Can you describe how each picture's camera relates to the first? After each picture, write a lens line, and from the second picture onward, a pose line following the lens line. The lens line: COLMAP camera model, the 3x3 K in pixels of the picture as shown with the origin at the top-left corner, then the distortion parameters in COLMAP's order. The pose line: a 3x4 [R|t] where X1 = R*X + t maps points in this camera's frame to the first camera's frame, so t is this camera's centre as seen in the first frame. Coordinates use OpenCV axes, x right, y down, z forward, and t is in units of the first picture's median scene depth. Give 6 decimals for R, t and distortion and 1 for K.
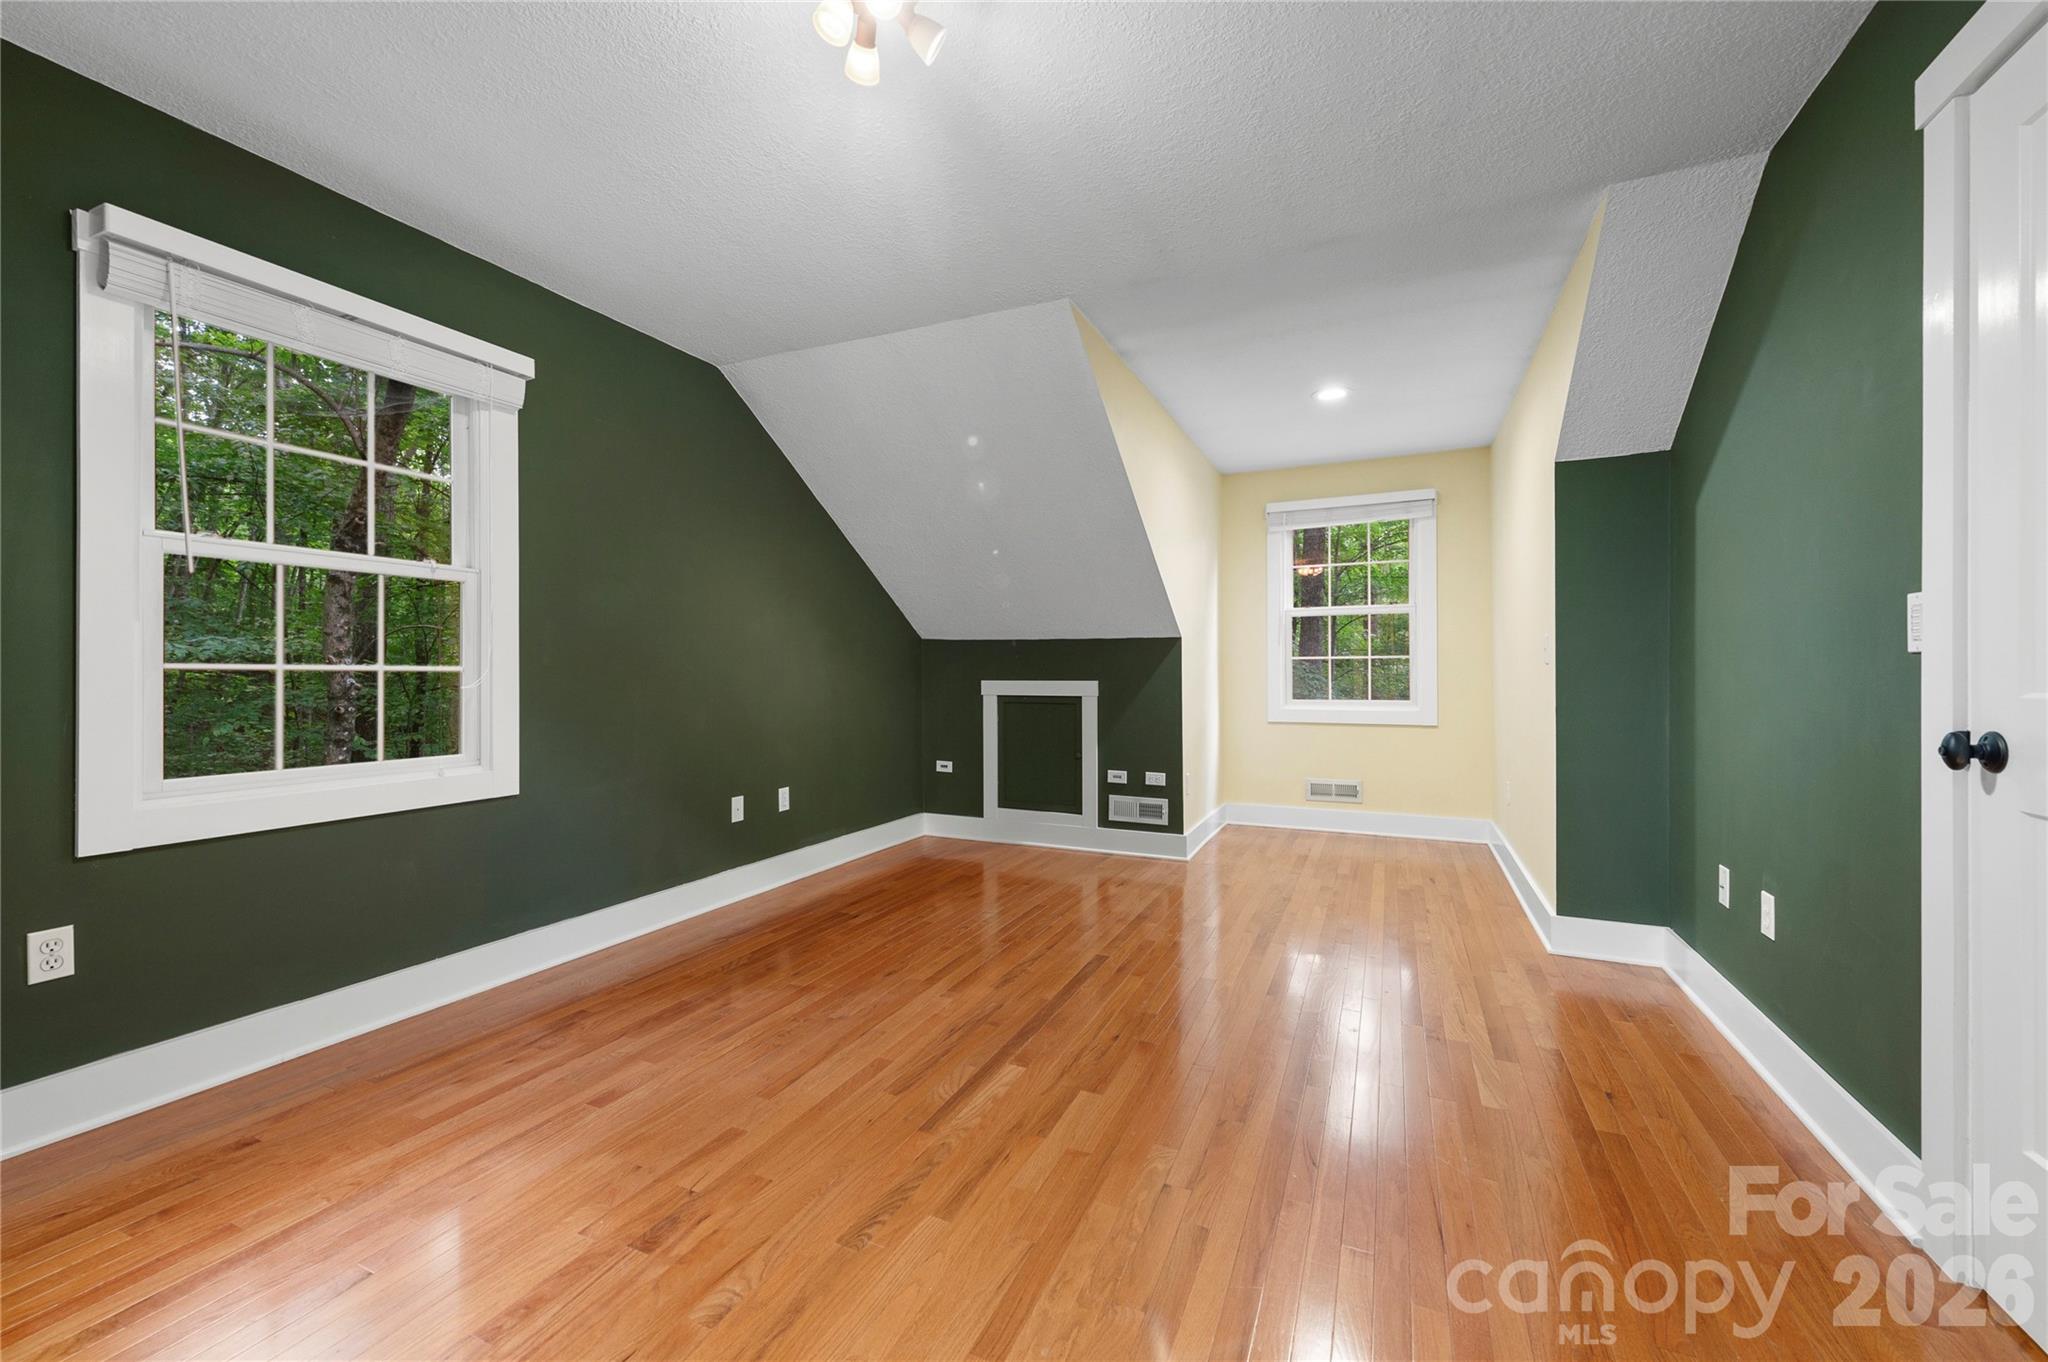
lens RADIAL K [[812.7, 0, 1016.7], [0, 812.7, 661.5], [0, 0, 1]] dist [0.001829, 0.000163]
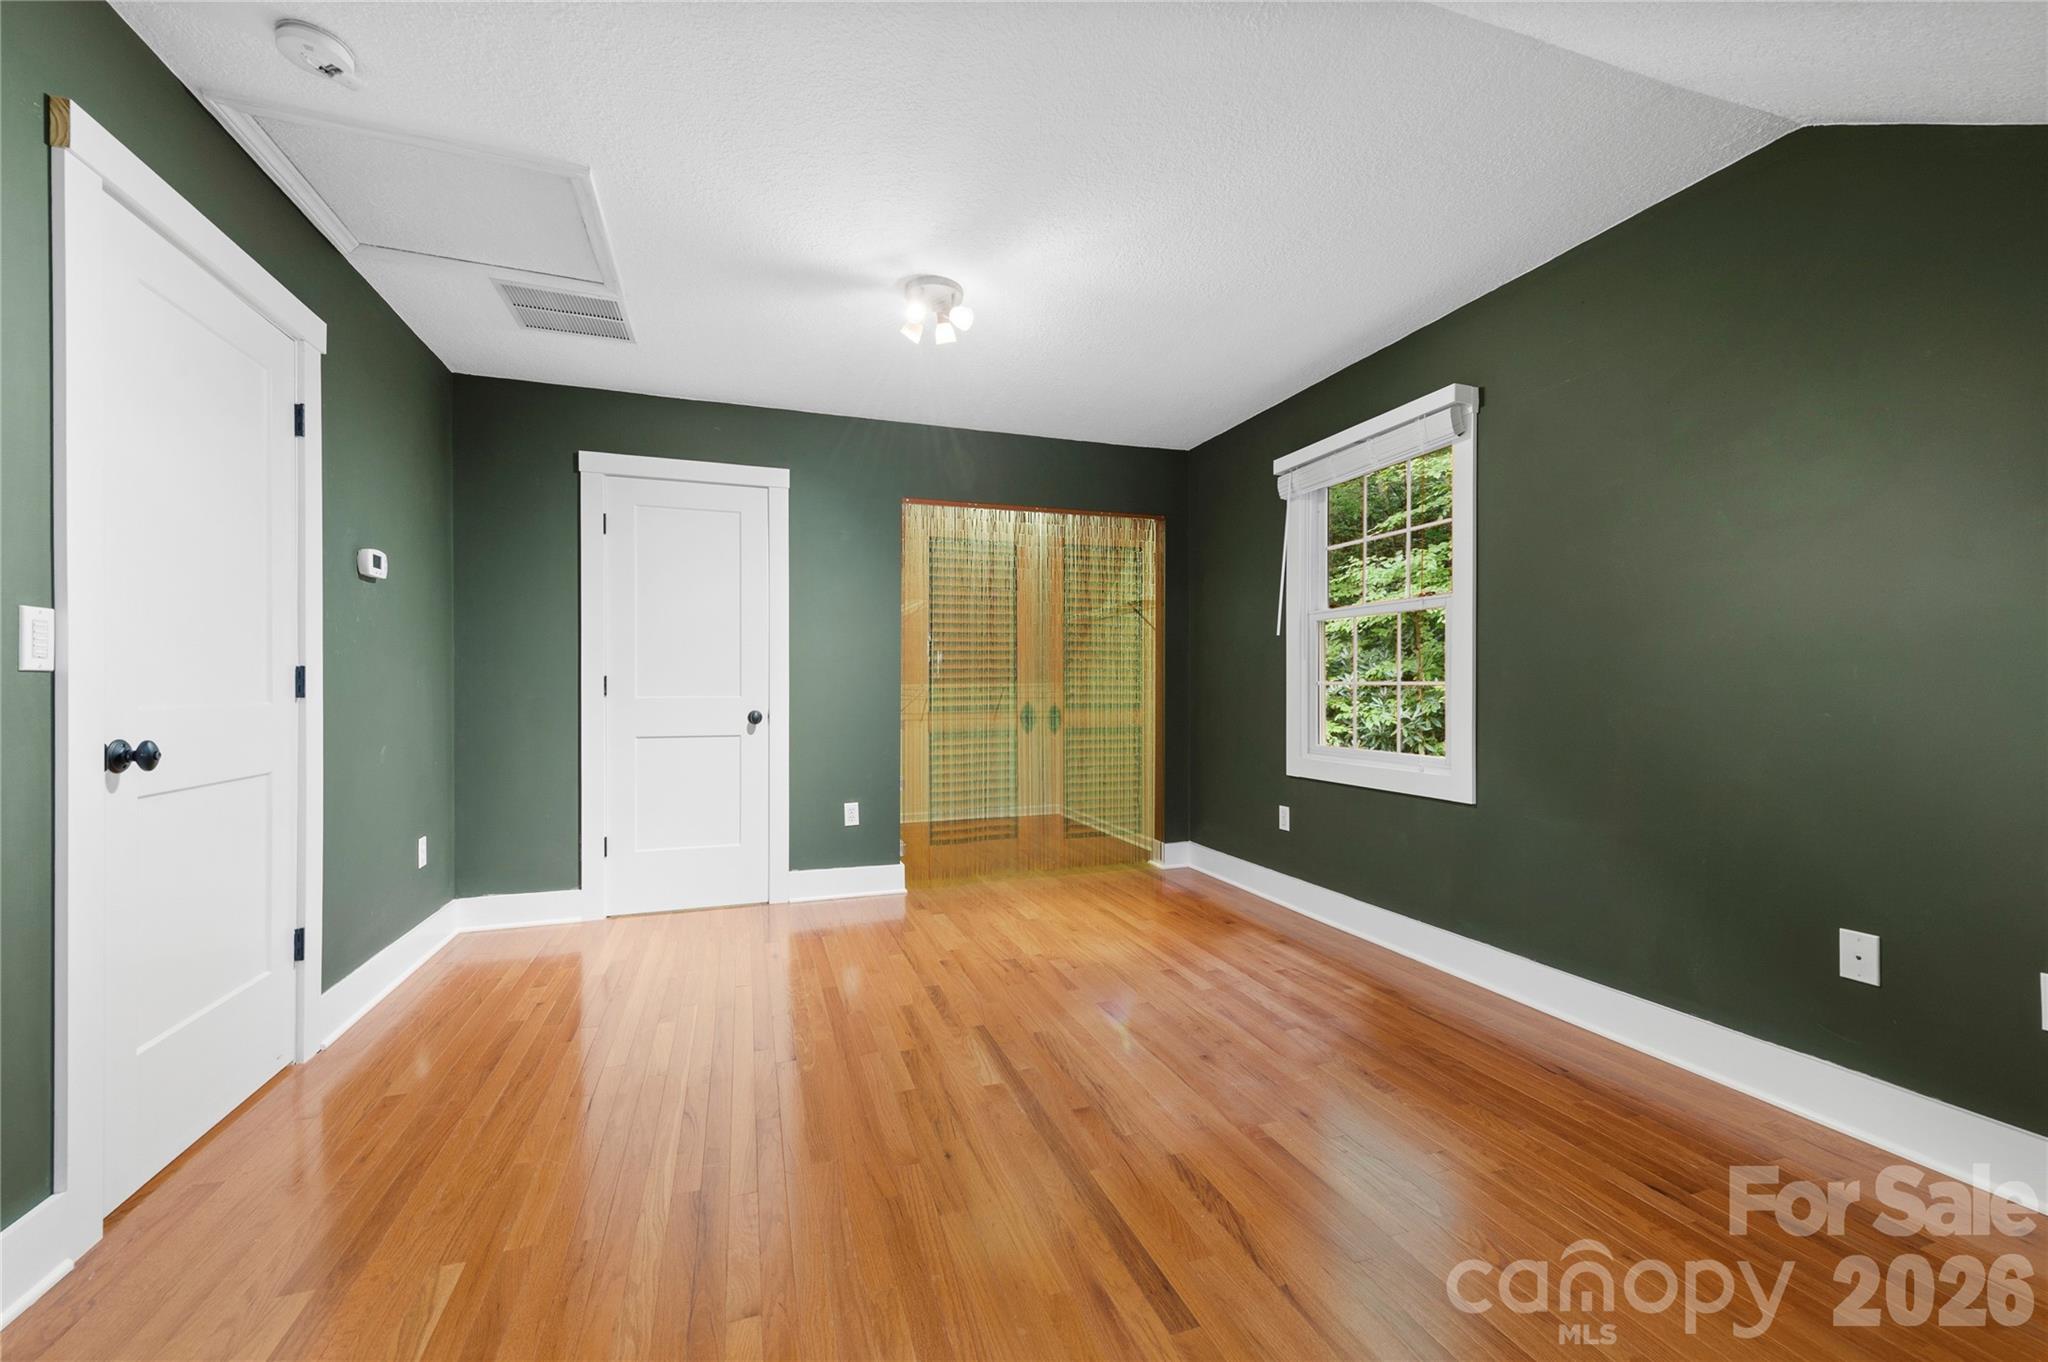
lens RADIAL K [[805.6, 0, 1025.5], [0, 805.6, 688.0], [0, 0, 1]] dist [-0.001078, -0.000090]
pose [[-0.722397, 0.002960, -0.691472, 0.697773], [0.012206, 0.999890, -0.008471, 0.023656], [0.691370, -0.014559, -0.722354, 1.871035]]
